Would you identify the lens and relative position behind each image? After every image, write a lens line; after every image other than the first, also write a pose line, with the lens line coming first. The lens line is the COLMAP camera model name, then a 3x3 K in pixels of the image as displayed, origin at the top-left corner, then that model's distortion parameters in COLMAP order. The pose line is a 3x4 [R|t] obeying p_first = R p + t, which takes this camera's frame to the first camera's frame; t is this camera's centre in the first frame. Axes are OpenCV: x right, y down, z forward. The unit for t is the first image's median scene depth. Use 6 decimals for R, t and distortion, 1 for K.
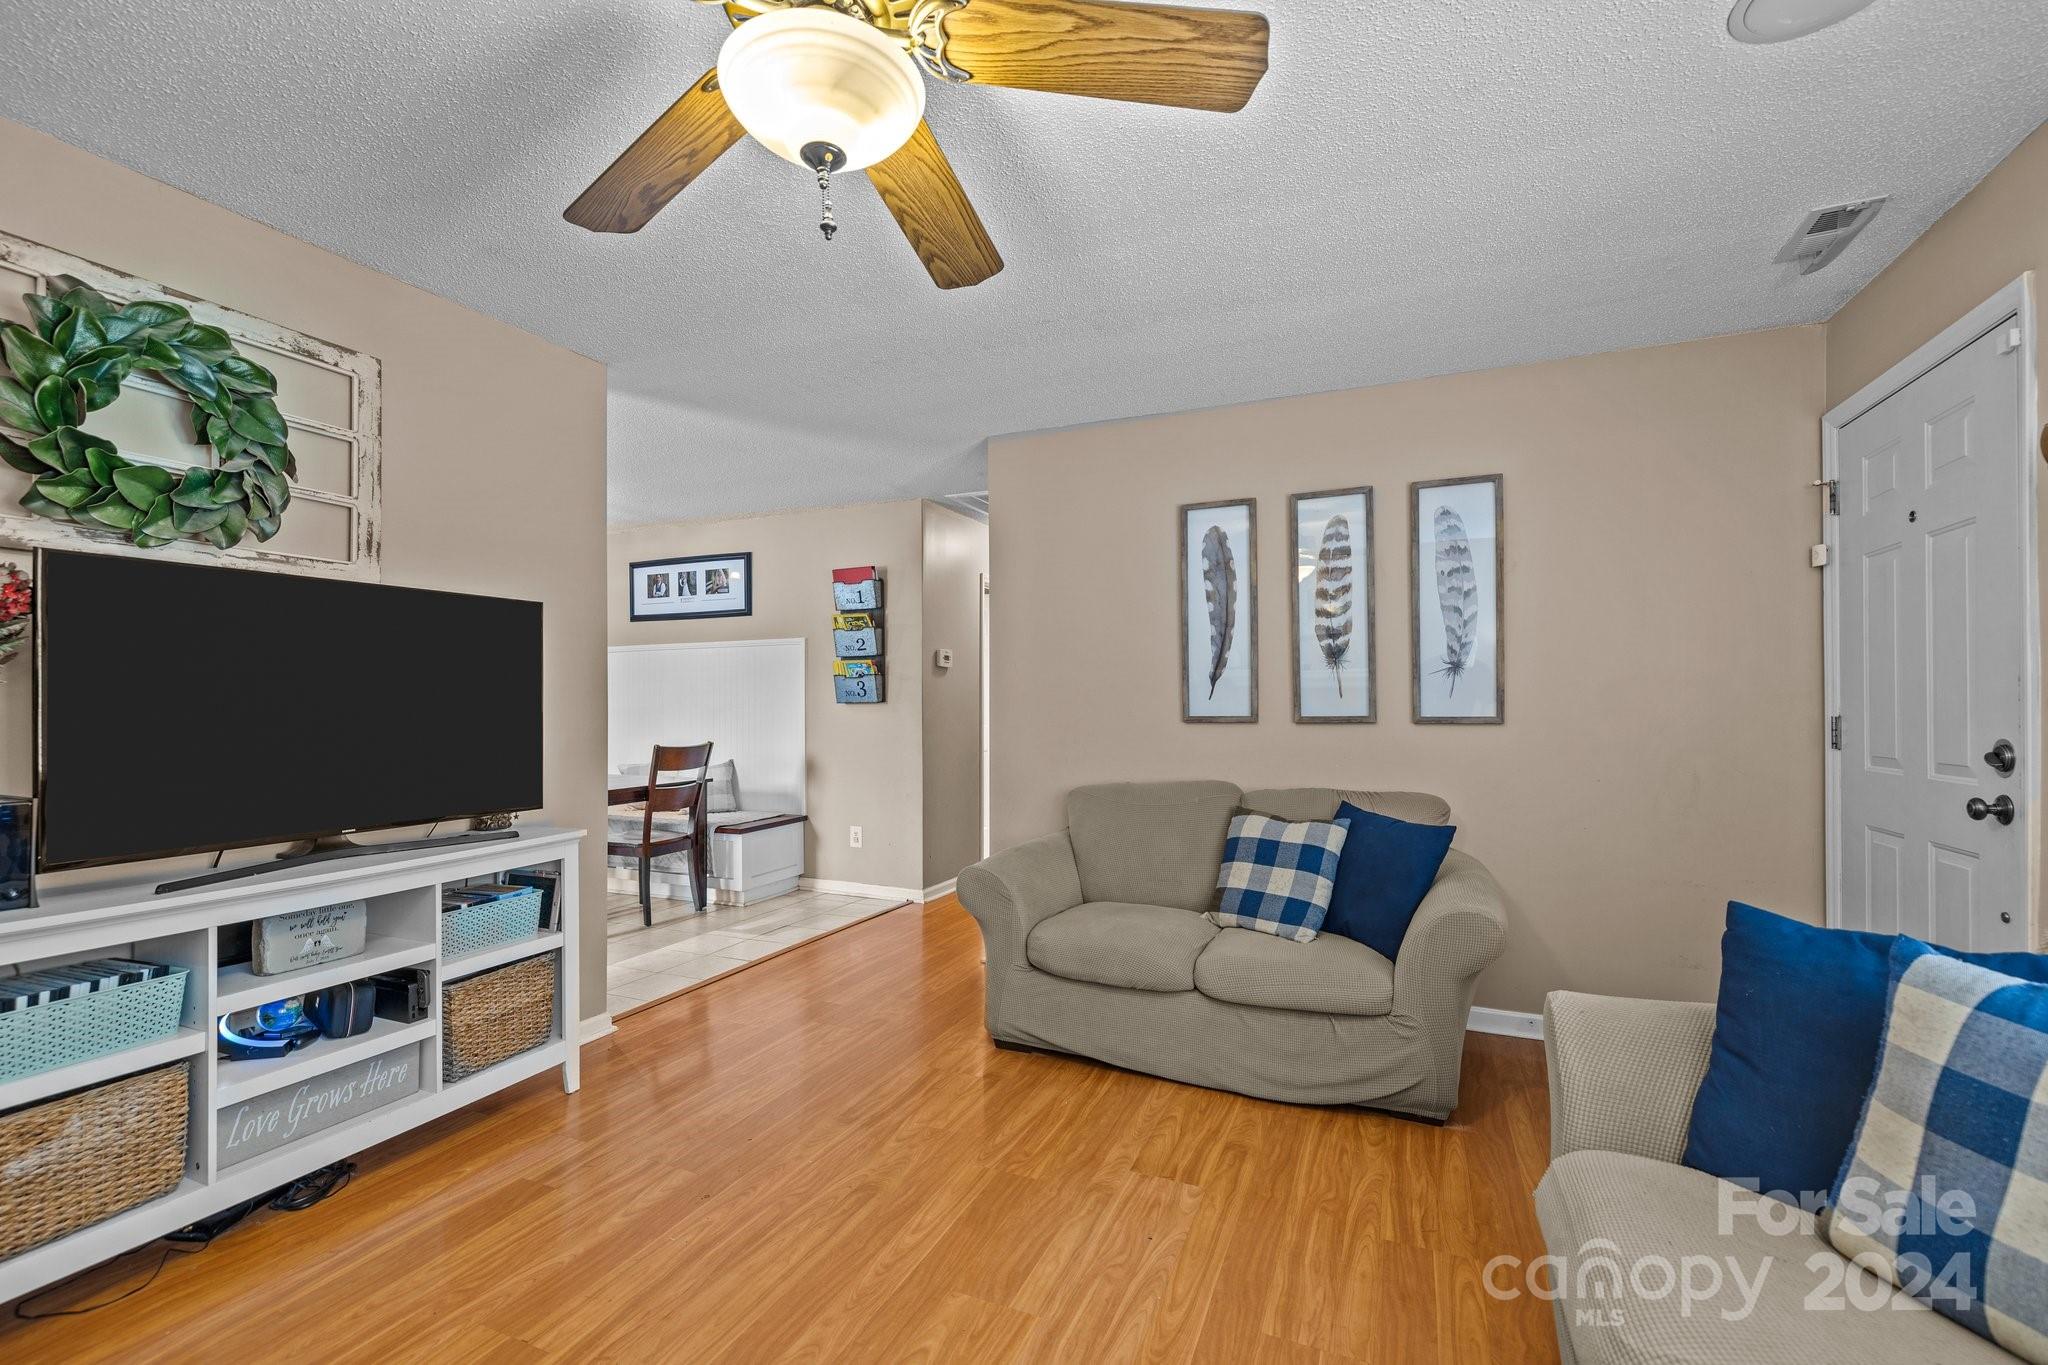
lens RADIAL K [[878.5, 0, 1014.8], [0, 878.5, 705.9], [0, 0, 1]] dist [0.001622, -0.001538]
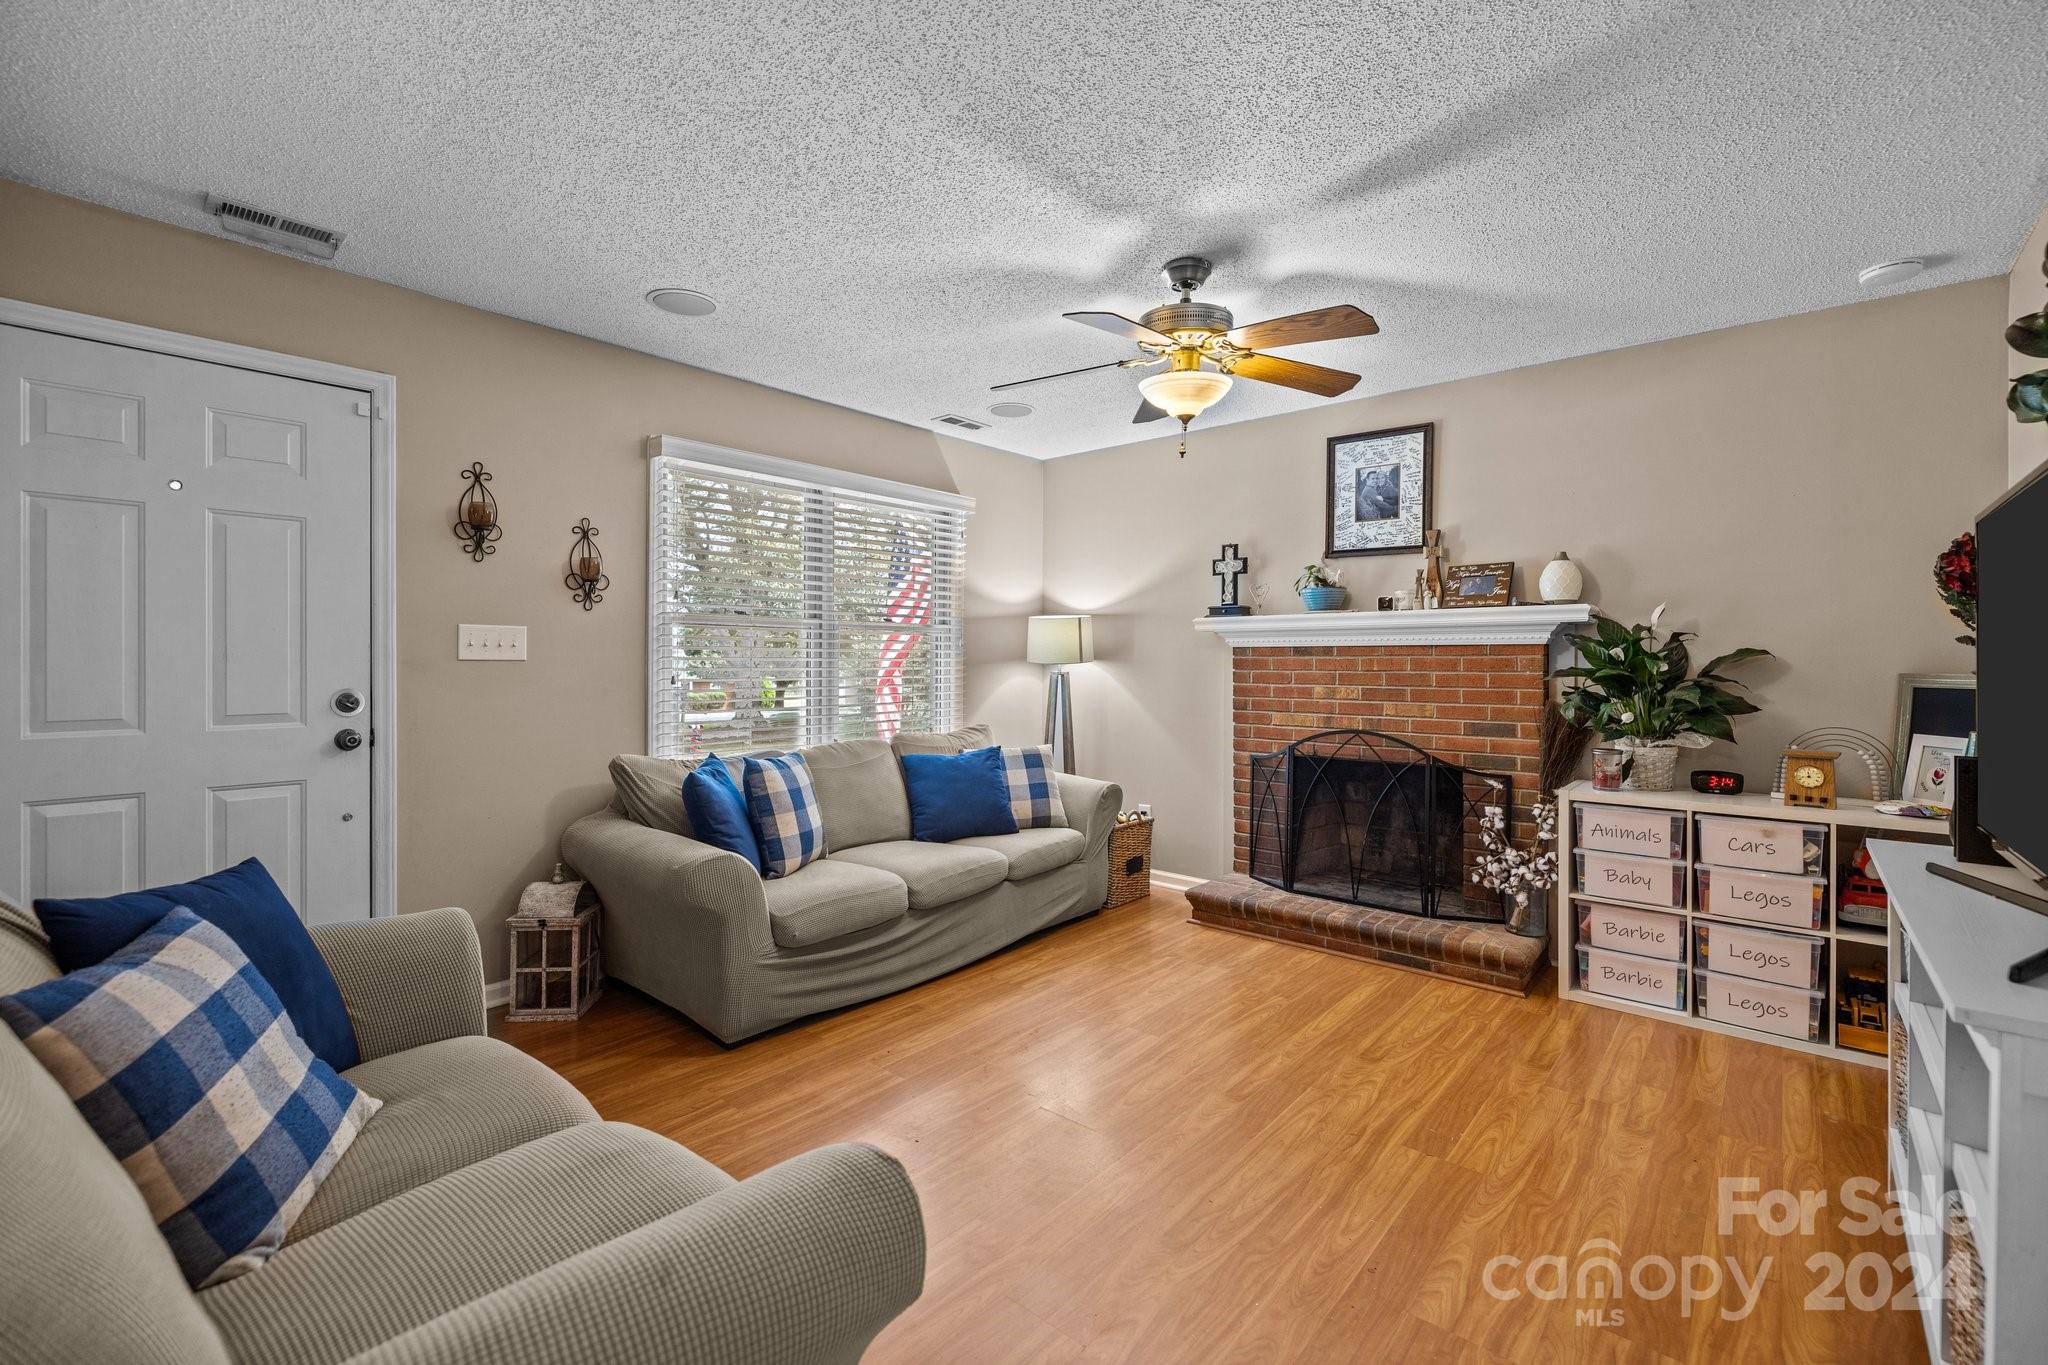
lens RADIAL K [[878.5, 0, 1018.5], [0, 878.5, 662.6], [0, 0, 1]] dist [0.001622, -0.001538]
pose [[-0.955609, -0.002787, 0.294625, -0.179193], [-0.002593, 0.999996, 0.001050, -0.004397], [-0.294626, 0.000240, -0.955612, 1.218158]]
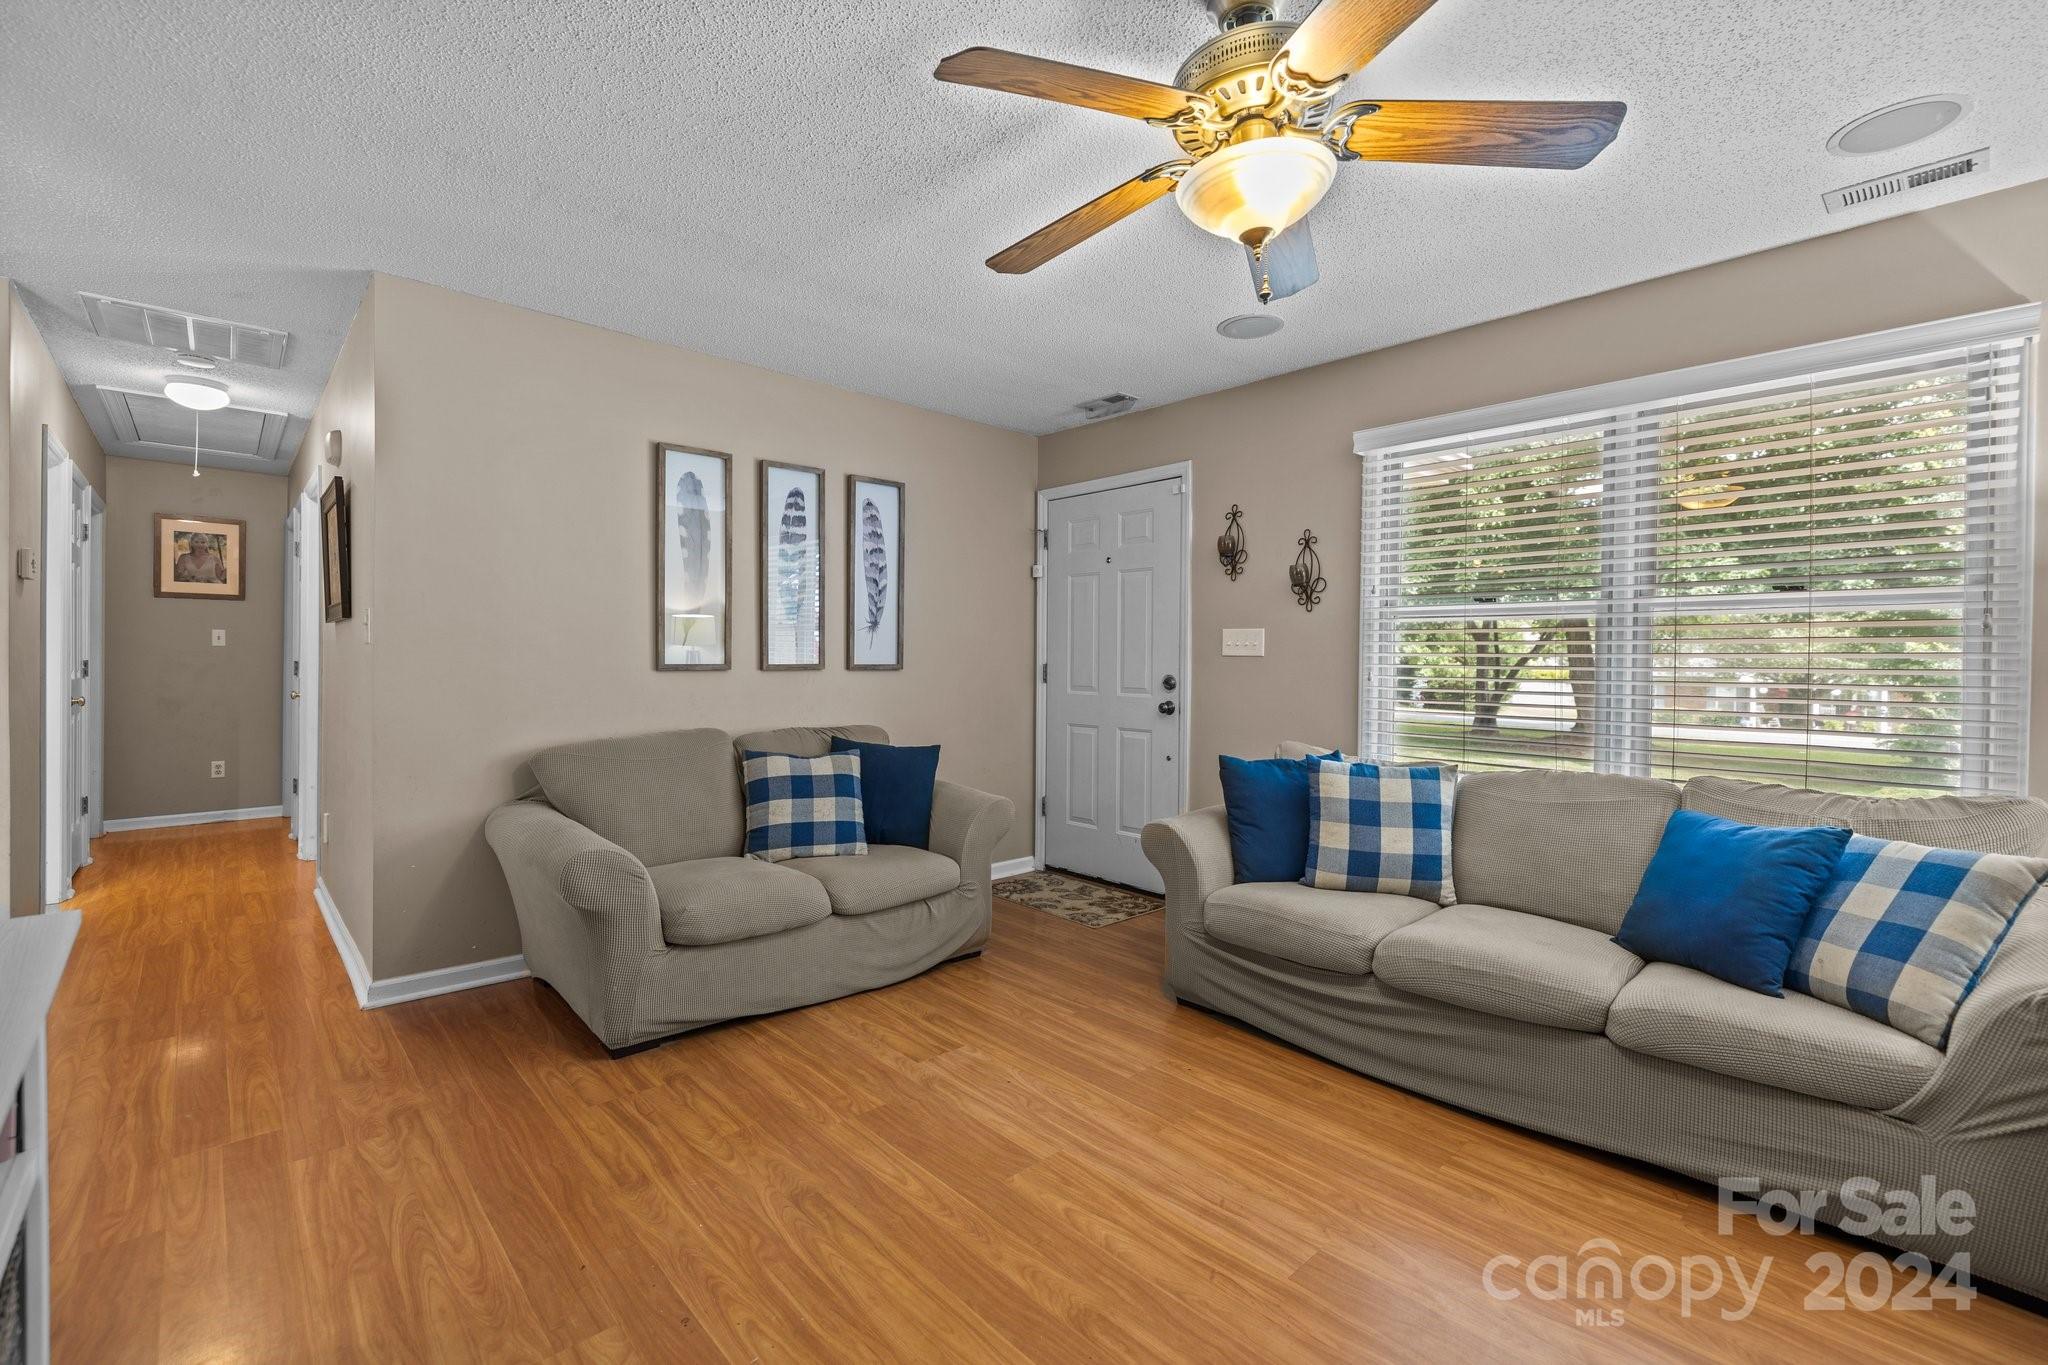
lens RADIAL K [[878.5, 0, 1006.0], [0, 878.5, 664.3], [0, 0, 1]] dist [0.001622, -0.001538]
pose [[0.404615, -0.001687, 0.914486, -0.593776], [-0.010311, 0.999926, 0.006407, 0.002144], [-0.914429, -0.012022, 0.404568, 0.302652]]
